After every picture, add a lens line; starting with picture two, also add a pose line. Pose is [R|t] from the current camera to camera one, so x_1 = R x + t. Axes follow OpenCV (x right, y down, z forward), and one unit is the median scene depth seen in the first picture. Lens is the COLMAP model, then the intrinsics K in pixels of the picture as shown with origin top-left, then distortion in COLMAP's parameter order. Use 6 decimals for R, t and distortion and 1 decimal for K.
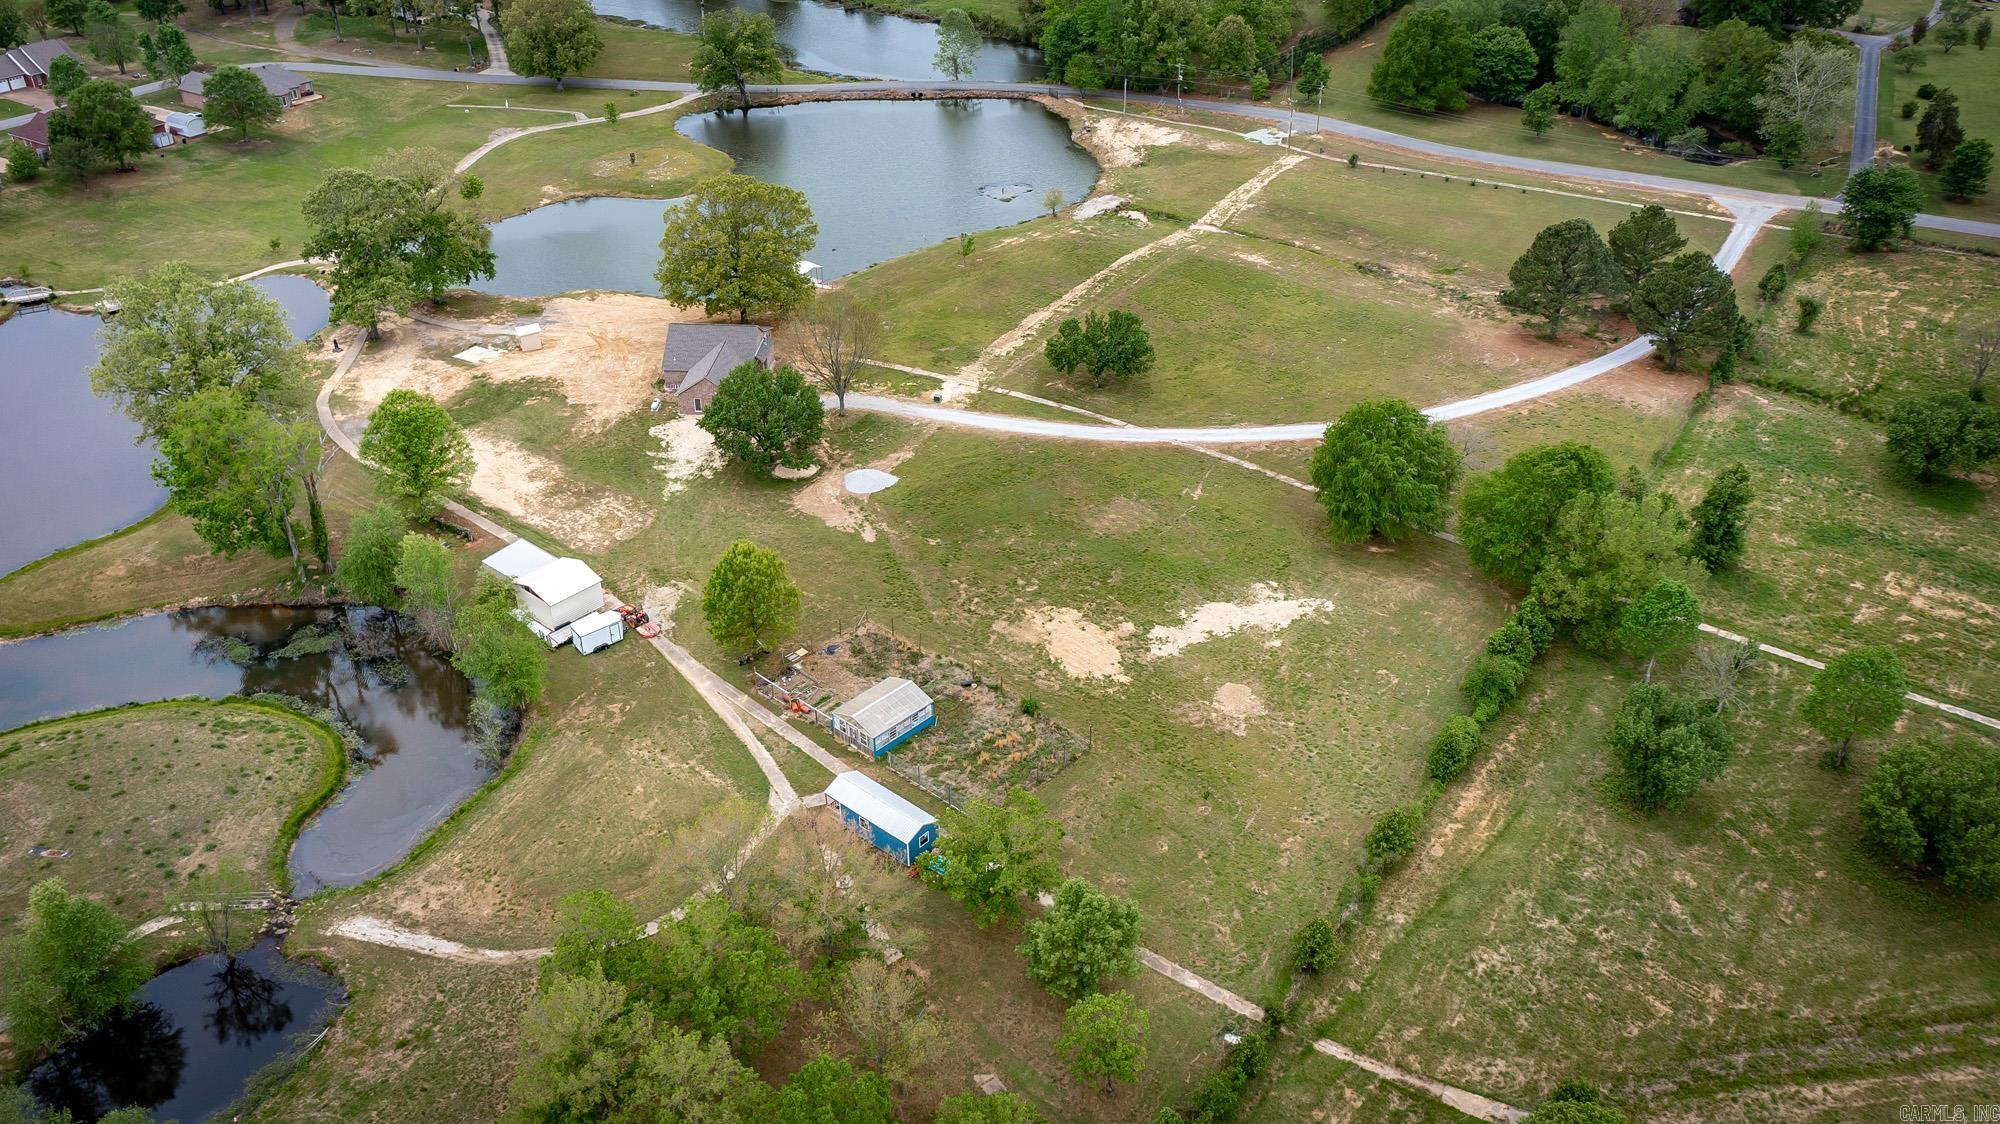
lens RADIAL K [[1581.1, 0, 1010.6], [0, 1581.1, 597.8], [0, 0, 1]] dist [0.010631, 0.012622]
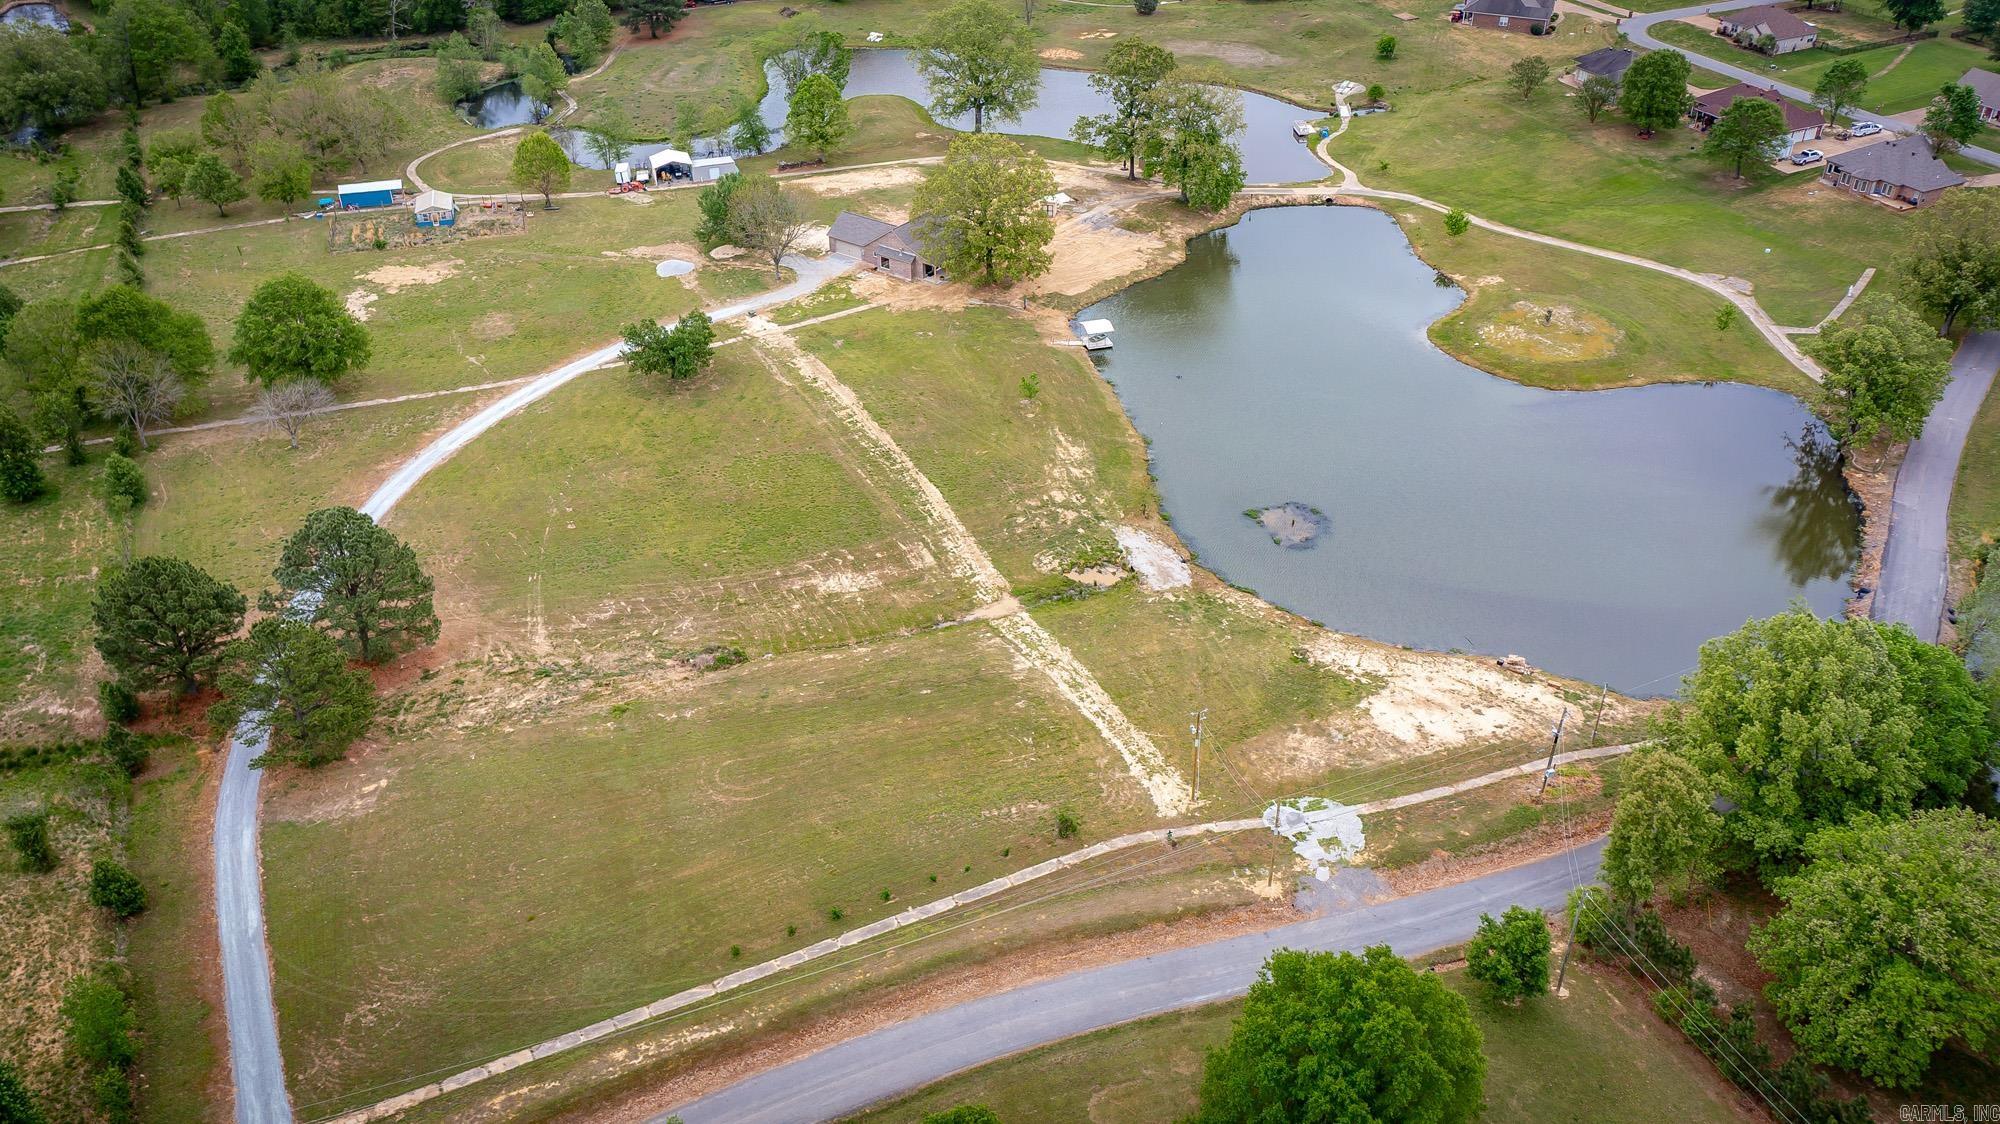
lens RADIAL K [[1566.9, 0, 1011.2], [0, 1566.9, 595.6], [0, 0, 1]] dist [0.009312, 0.016331]
pose [[-0.527468, 0.486853, -0.696241, 0.665633], [-0.459622, 0.525704, 0.715810, -0.822708], [0.714510, 0.697574, -0.053524, 1.208878]]
